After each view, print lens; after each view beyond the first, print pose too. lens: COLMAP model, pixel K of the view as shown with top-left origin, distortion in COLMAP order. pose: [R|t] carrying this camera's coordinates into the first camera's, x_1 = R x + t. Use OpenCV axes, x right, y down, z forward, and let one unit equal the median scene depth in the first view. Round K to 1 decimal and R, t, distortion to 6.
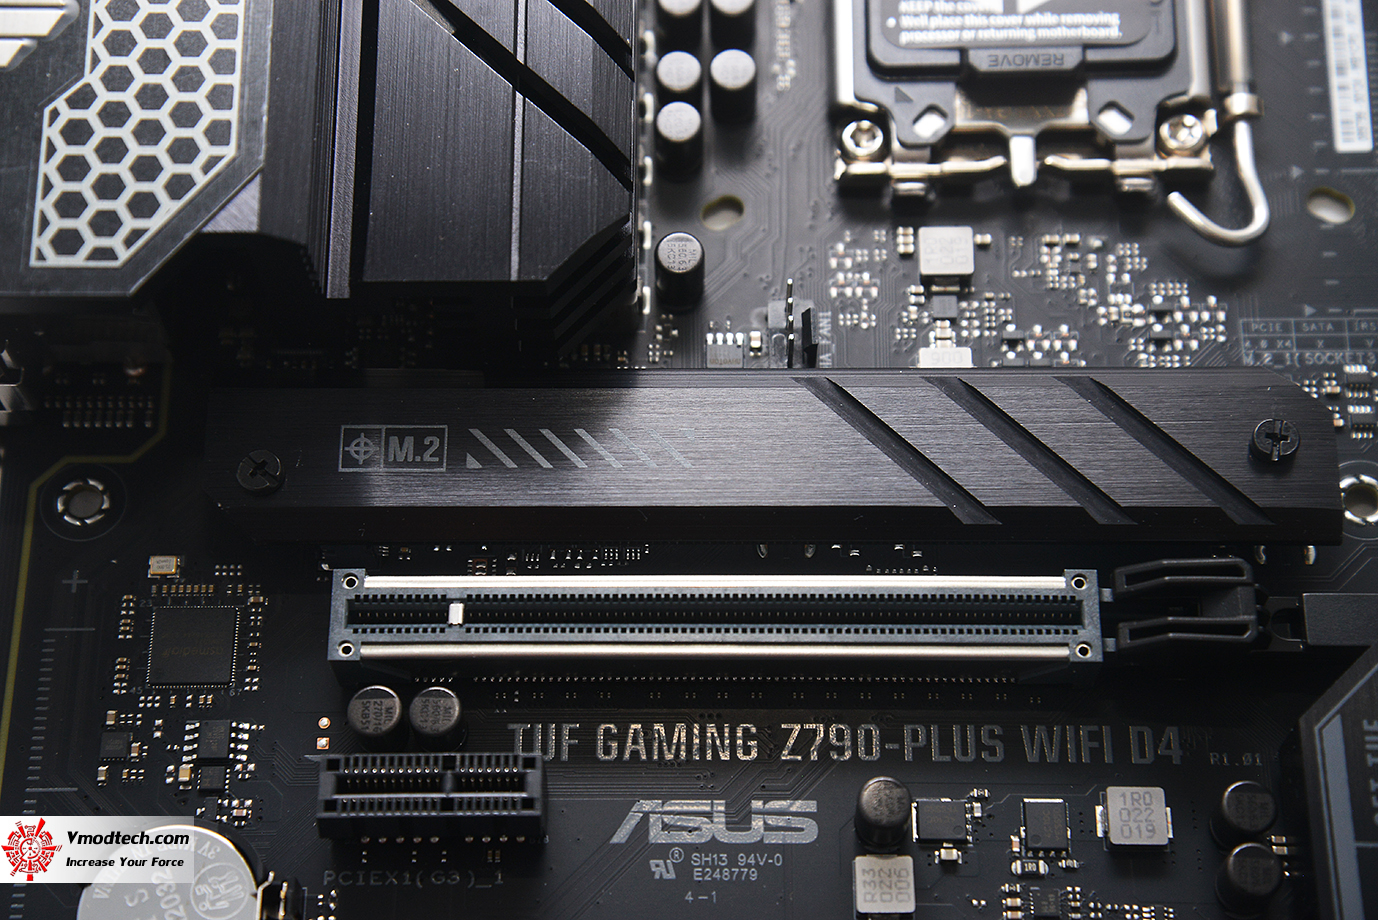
lens RADIAL K [[2602.7, 0, 678.3], [0, 2602.7, 457.5], [0, 0, 1]] dist [0.281519, 0.109486]
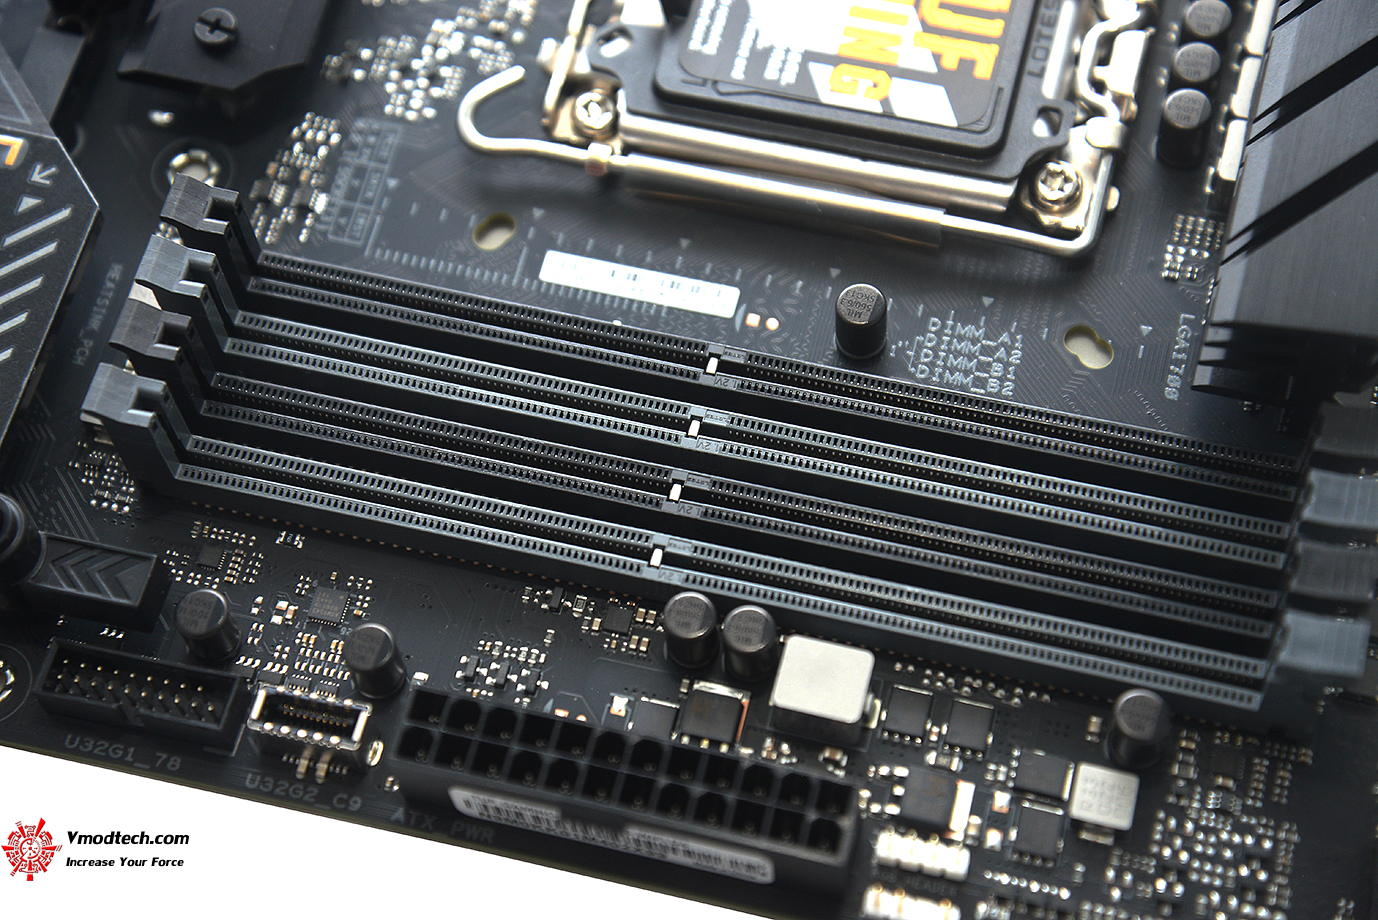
lens RADIAL K [[2736.1, 0, 685.8], [0, 2736.1, 440.7], [0, 0, 1]] dist [0.362367, 0.076641]
pose [[-0.245734, 0.876604, -0.413739, 0.802200], [-0.872567, -0.014140, 0.488290, -0.737138], [0.422187, 0.481005, 0.768370, 0.288632]]
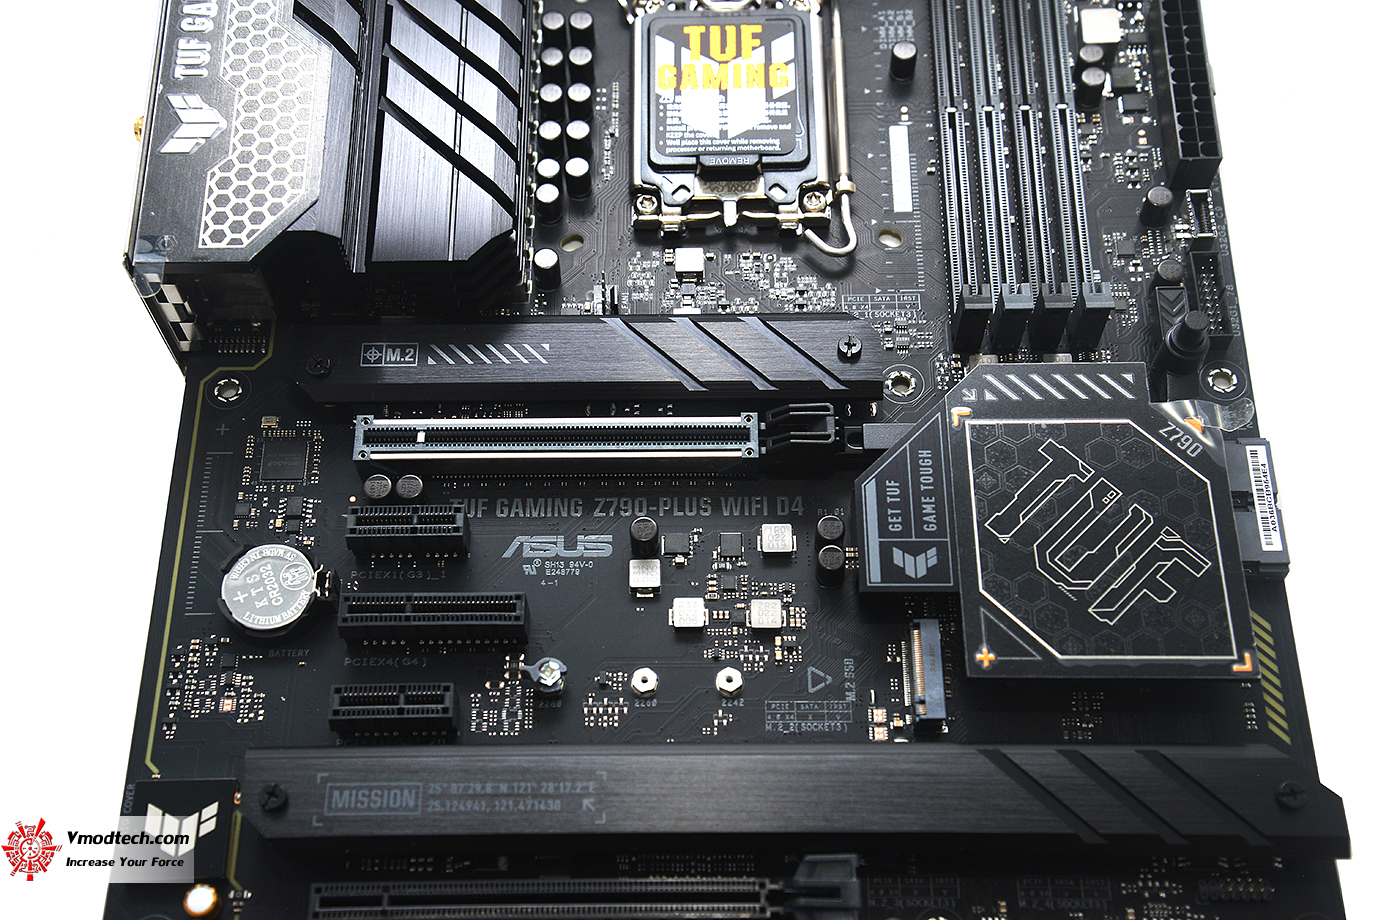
lens RADIAL K [[1809.1, 0, 681.7], [0, 1809.1, 458.3], [0, 0, 1]] dist [0.145896, 0.071426]
pose [[0.999981, -0.005974, 0.001402, 0.101851], [0.006063, 0.997138, -0.075362, 0.174580], [-0.000948, 0.075369, 0.997155, -0.312896]]
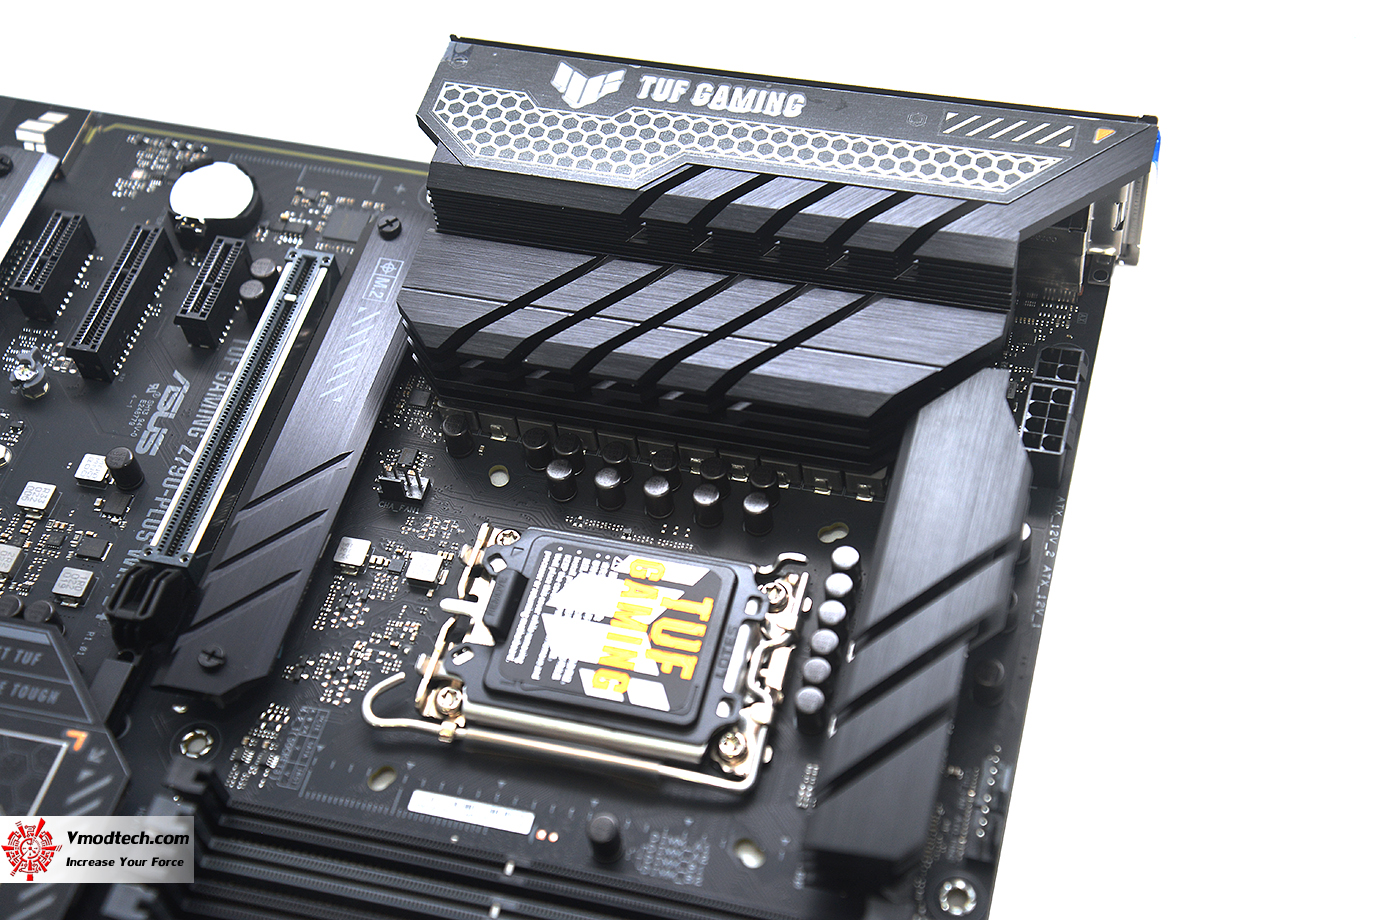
lens RADIAL K [[2112.6, 0, 689.0], [0, 2112.6, 460.0], [0, 0, 1]] dist [0.221269, 0.133856]
pose [[-0.248355, 0.805879, -0.537475, 0.807504], [-0.858519, 0.073852, 0.507435, -1.009837], [0.448625, 0.587457, 0.673521, 0.113632]]
